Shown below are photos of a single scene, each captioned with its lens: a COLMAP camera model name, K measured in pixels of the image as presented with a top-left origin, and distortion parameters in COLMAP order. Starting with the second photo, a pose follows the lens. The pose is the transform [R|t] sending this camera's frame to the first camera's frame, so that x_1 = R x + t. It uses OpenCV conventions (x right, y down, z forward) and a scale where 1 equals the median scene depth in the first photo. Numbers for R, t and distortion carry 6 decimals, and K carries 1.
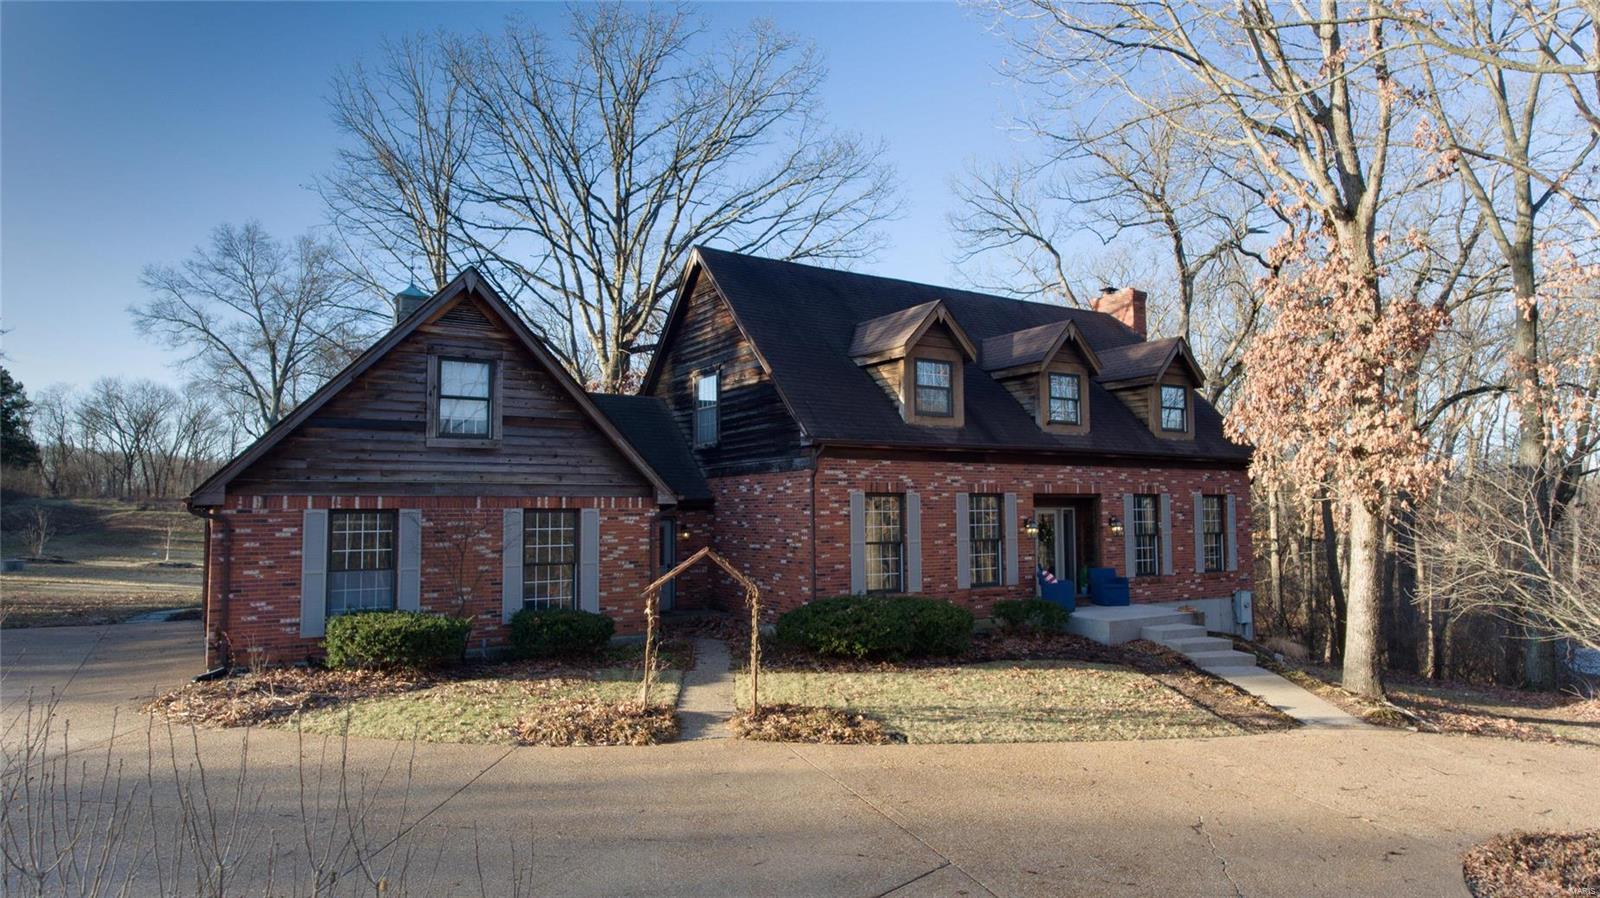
lens RADIAL K [[936.9, 0, 793.0], [0, 936.9, 449.7], [0, 0, 1]] dist [-0.001913, 0.000374]
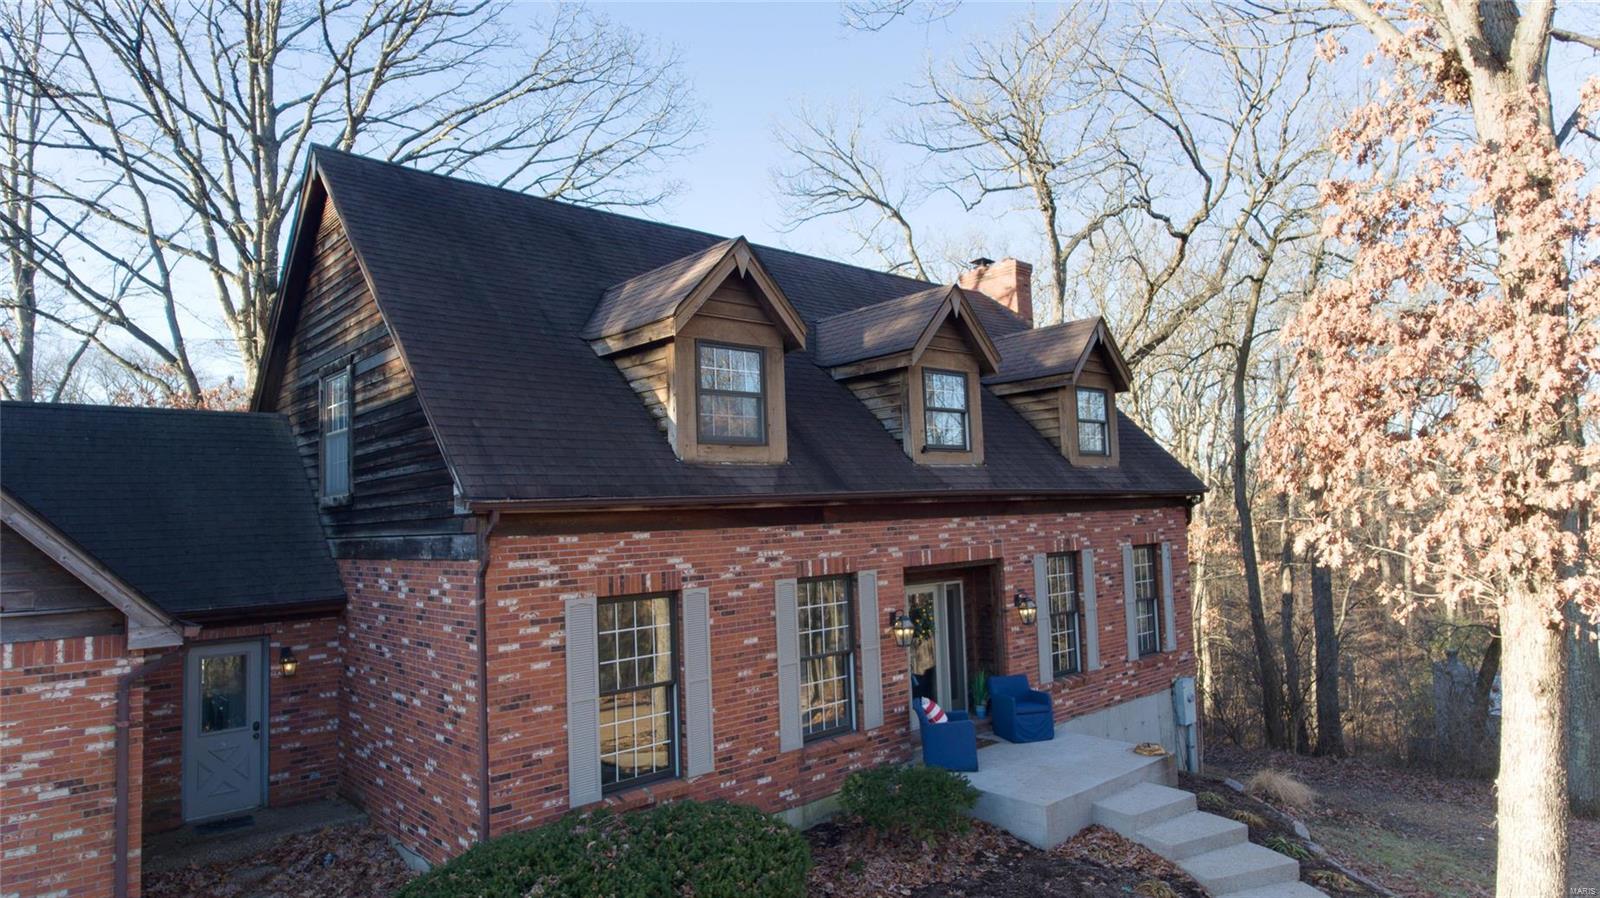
lens RADIAL K [[936.9, 0, 793.0], [0, 936.9, 449.7], [0, 0, 1]] dist [-0.001913, 0.000374]
pose [[0.985346, -0.017192, 0.169697, 0.083995], [0.018652, 0.999801, -0.007016, -0.026062], [-0.169543, 0.010079, 0.985471, 0.410609]]
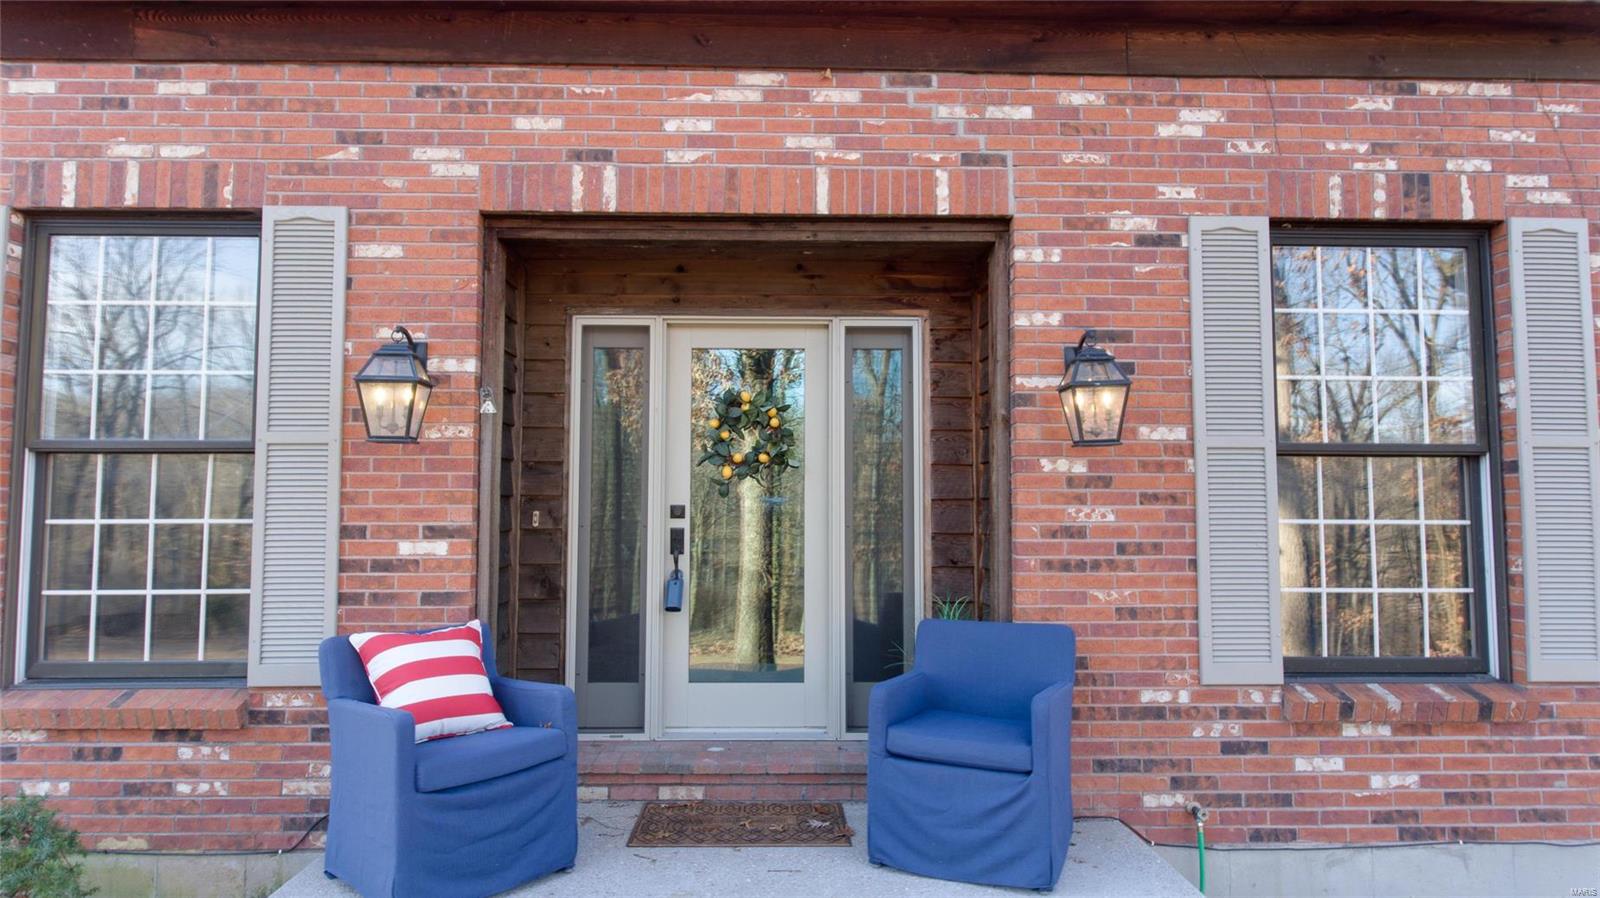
lens RADIAL K [[936.9, 0, 793.0], [0, 936.9, 449.7], [0, 0, 1]] dist [-0.001913, 0.000374]
pose [[0.856837, -0.027916, -0.514831, 0.403317], [0.027264, 0.999589, -0.008827, 0.097416], [0.514866, -0.006473, 0.857246, 0.856493]]
